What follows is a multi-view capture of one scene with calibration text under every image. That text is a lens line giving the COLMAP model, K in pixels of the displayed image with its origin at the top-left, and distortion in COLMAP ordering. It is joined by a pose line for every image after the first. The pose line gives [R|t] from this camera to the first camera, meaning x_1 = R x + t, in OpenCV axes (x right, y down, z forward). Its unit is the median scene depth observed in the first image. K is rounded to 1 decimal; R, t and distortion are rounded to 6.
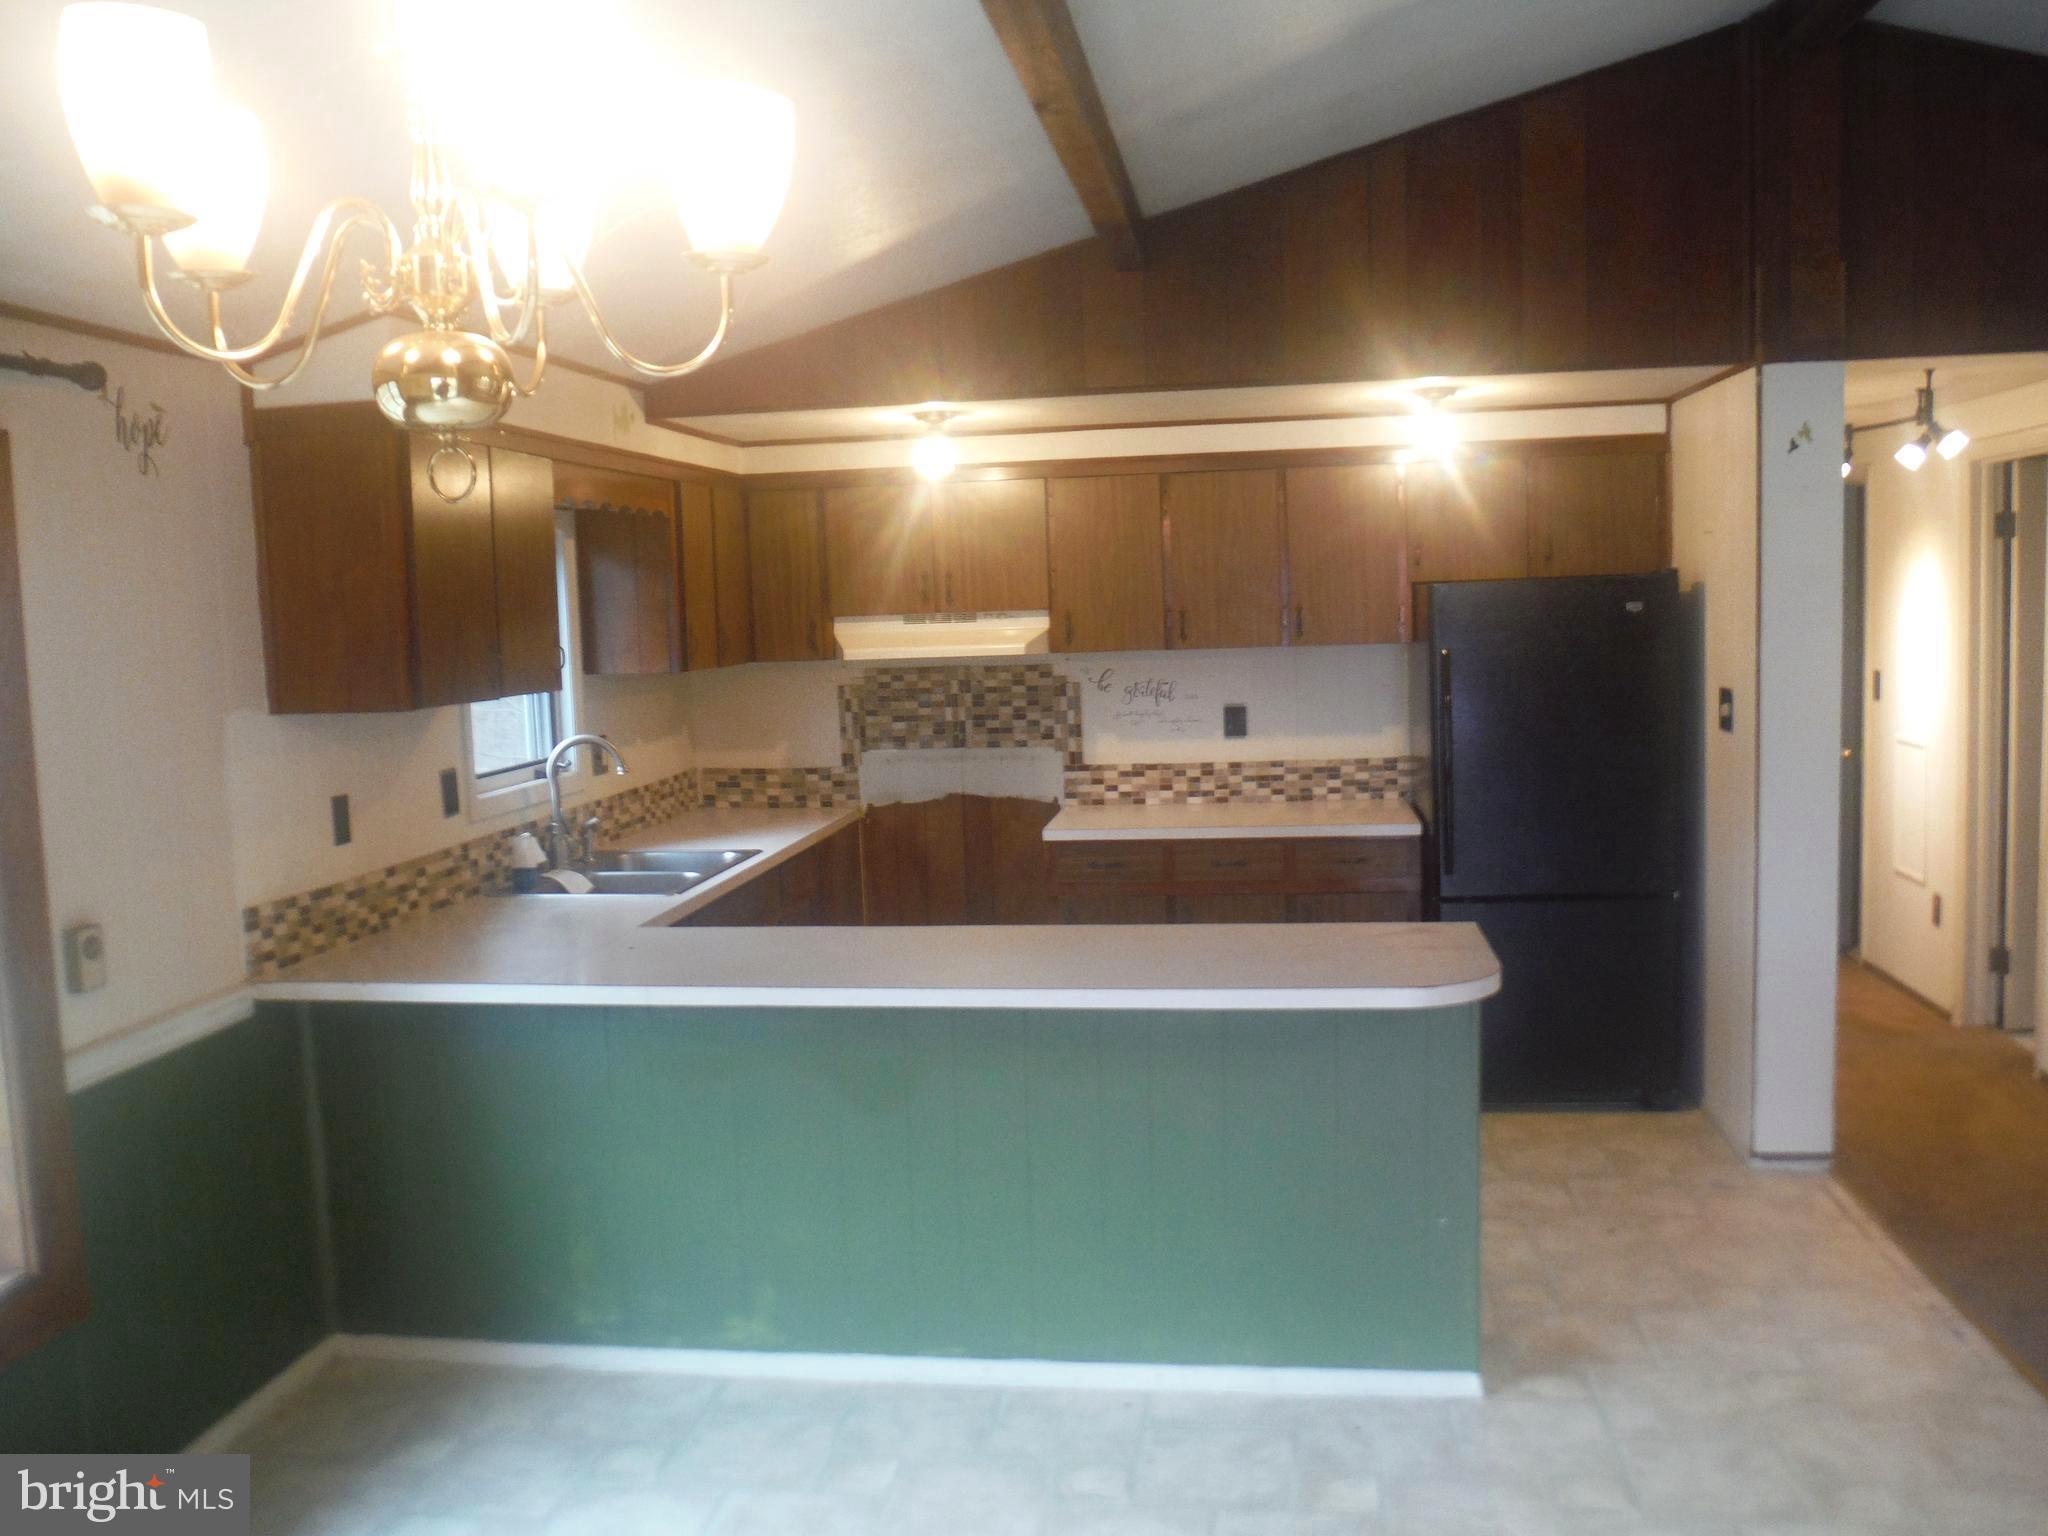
lens RADIAL K [[1726.5, 0, 1036.7], [0, 1726.5, 779.2], [0, 0, 1]] dist [-0.066218, 0.041641]
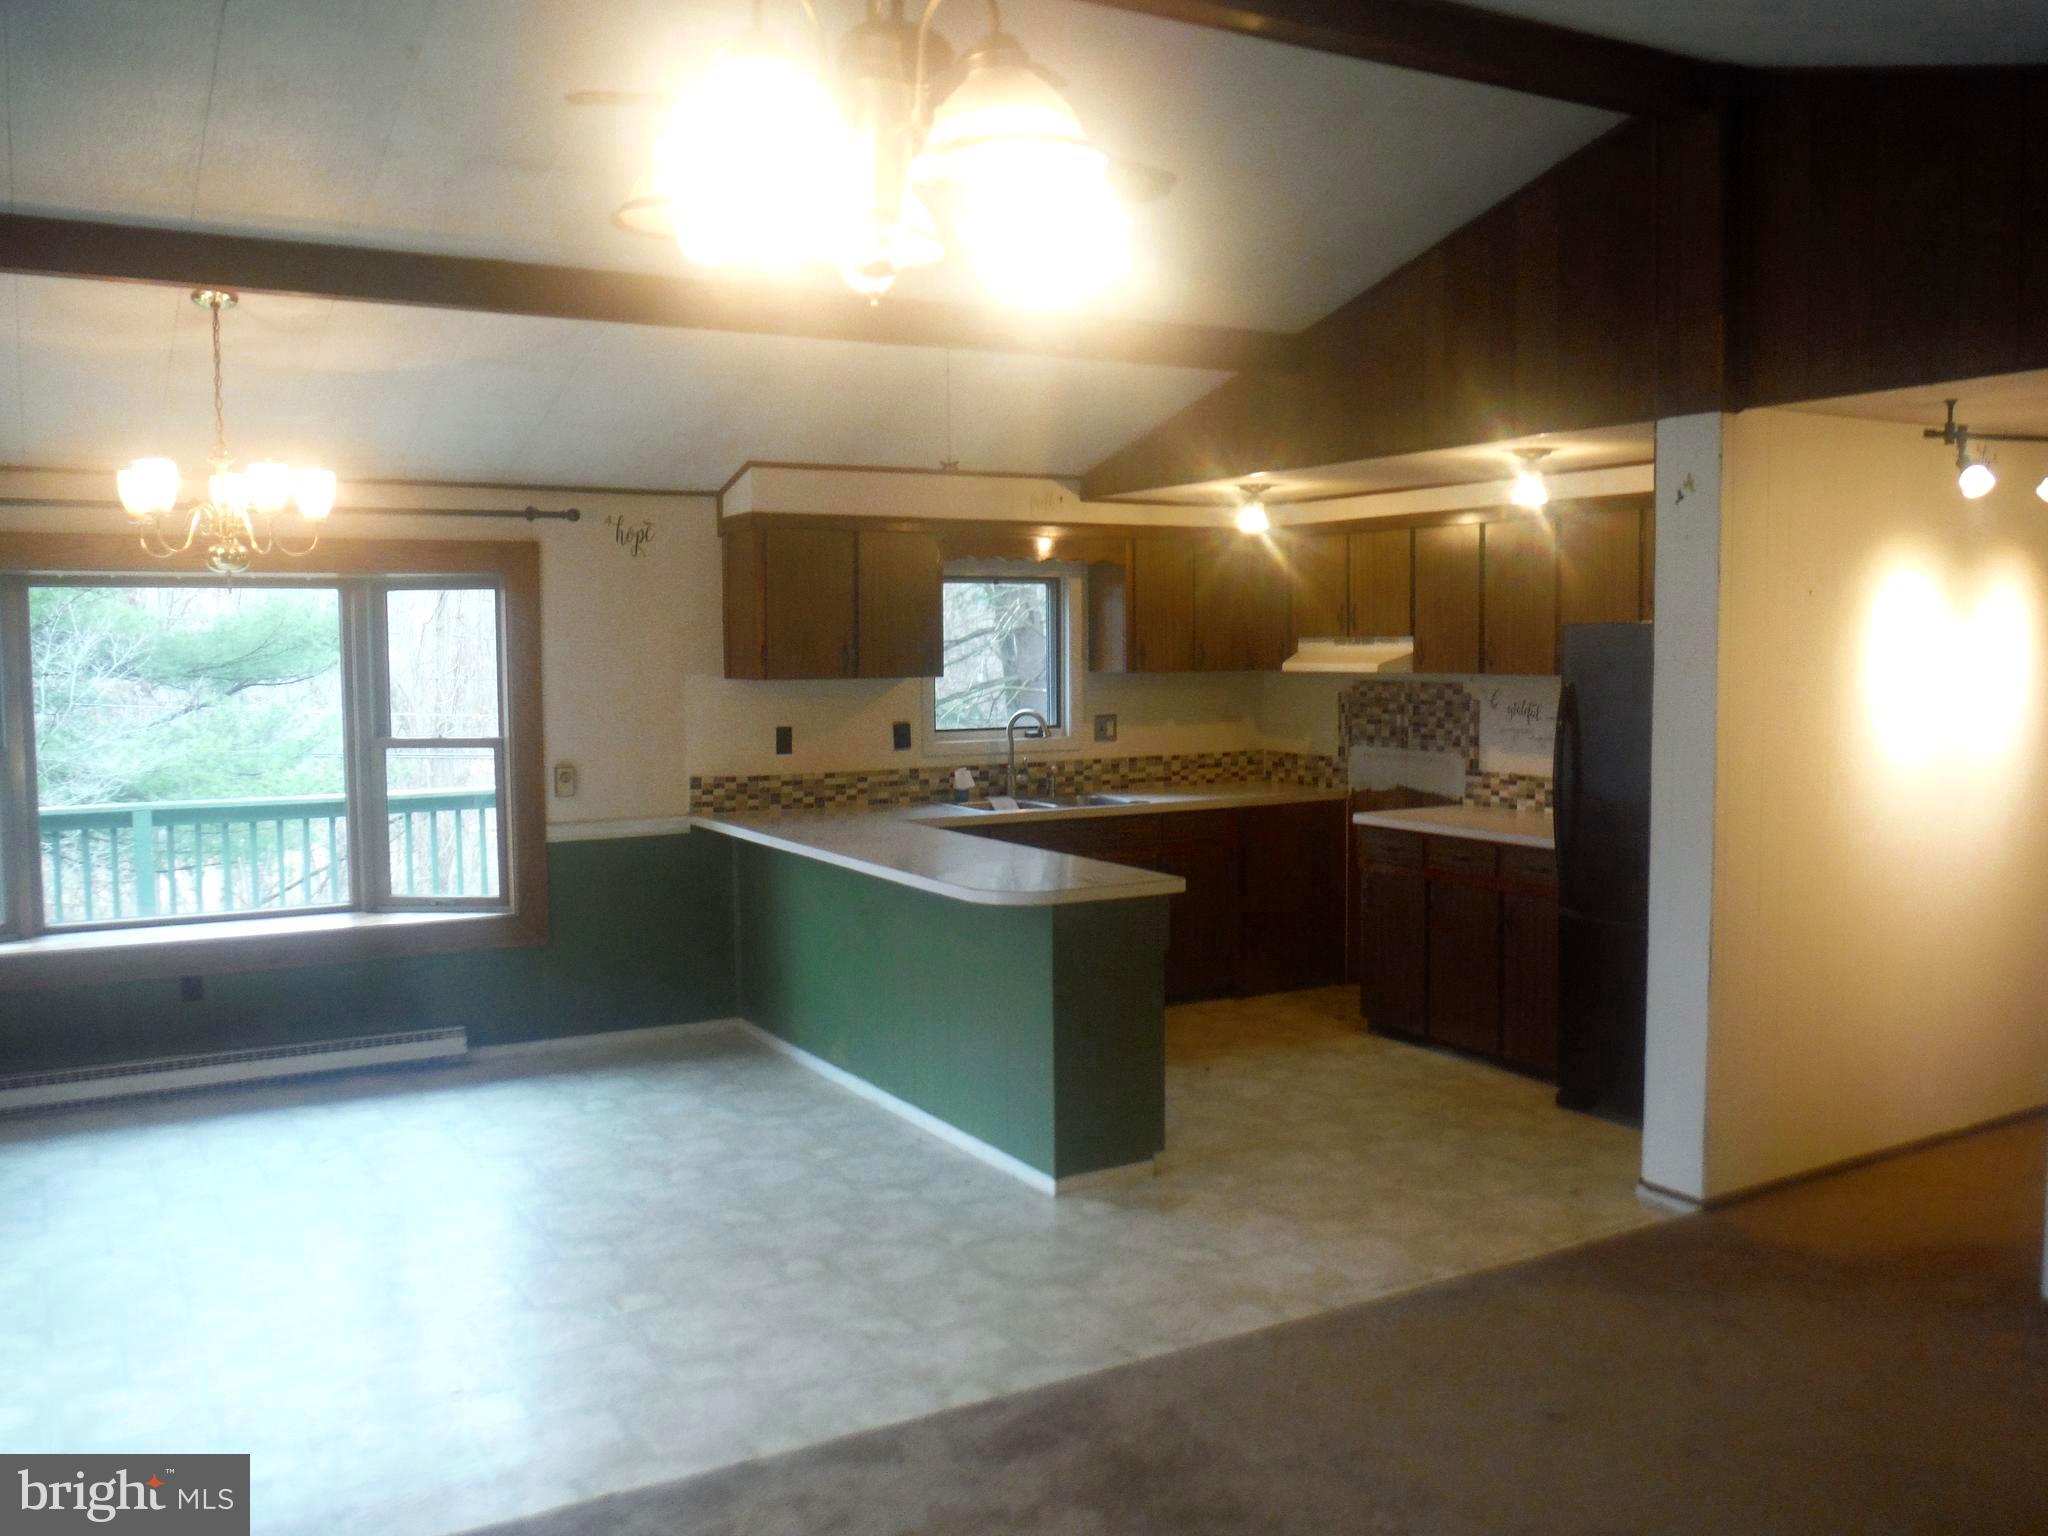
lens RADIAL K [[1726.5, 0, 1018.3], [0, 1726.5, 778.1], [0, 0, 1]] dist [-0.066218, 0.041641]
pose [[0.622685, 0.092191, -0.777023, 0.822311], [-0.094698, 0.994615, 0.042118, -0.025892], [0.776721, 0.047357, 0.628062, 0.038733]]
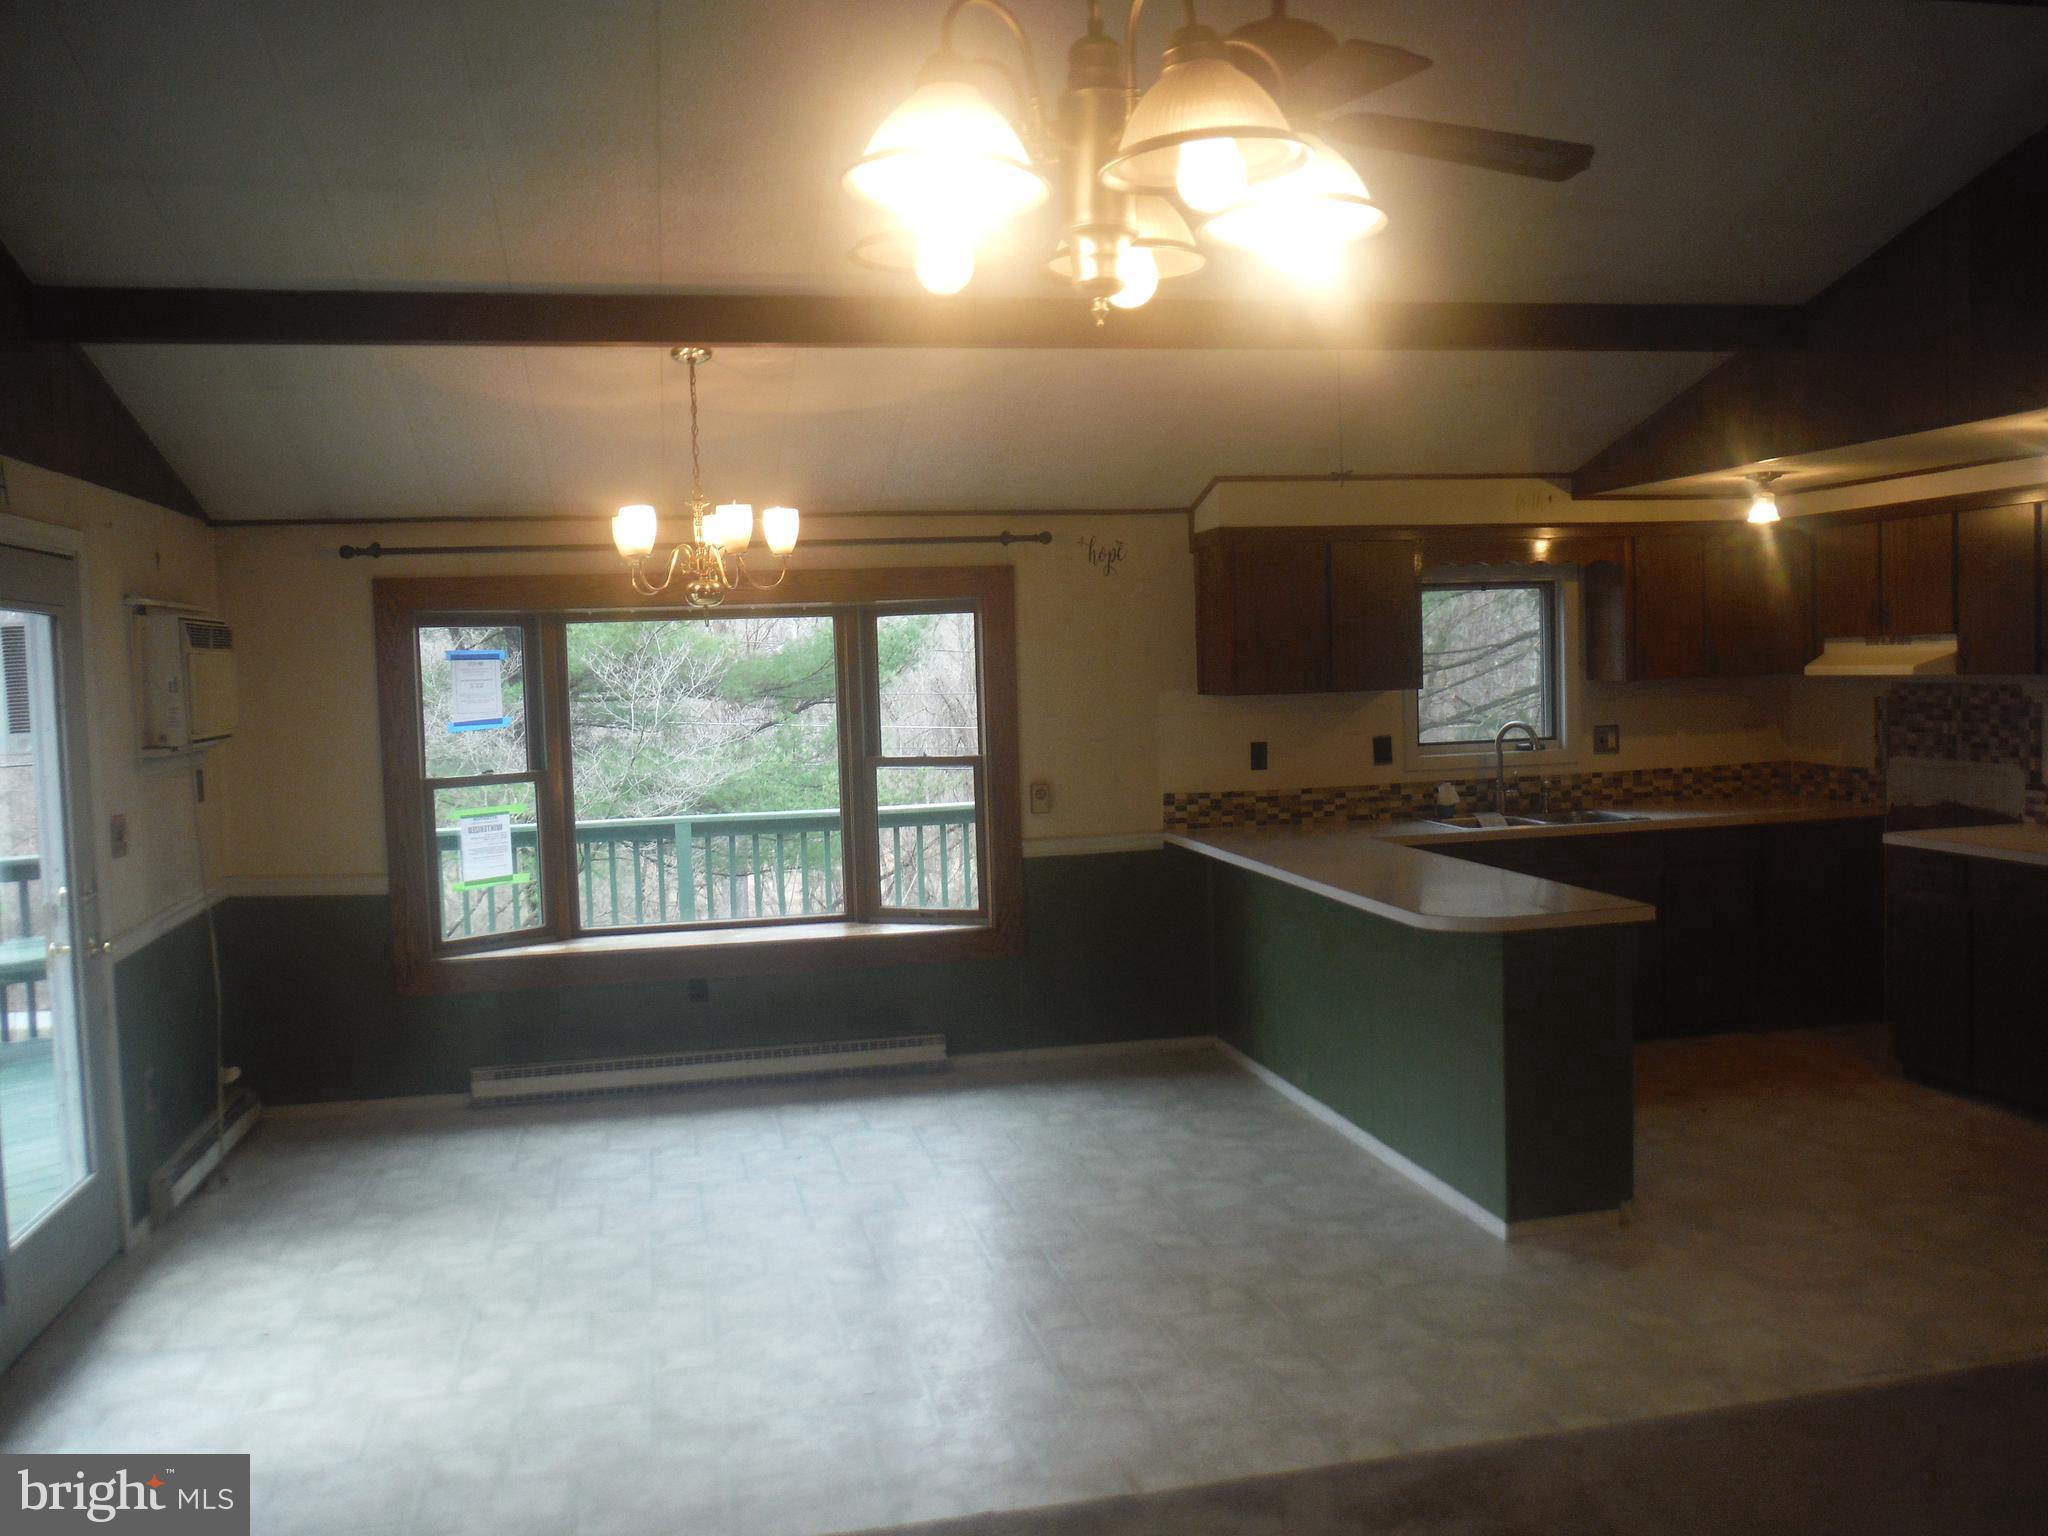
lens RADIAL K [[1726.5, 0, 1028.2], [0, 1726.5, 769.9], [0, 0, 1]] dist [-0.066218, 0.041641]
pose [[0.354000, 0.081872, -0.931655, 0.836812], [-0.075256, 0.995424, 0.058881, -0.034944], [0.932213, 0.049269, 0.358542, 0.095615]]
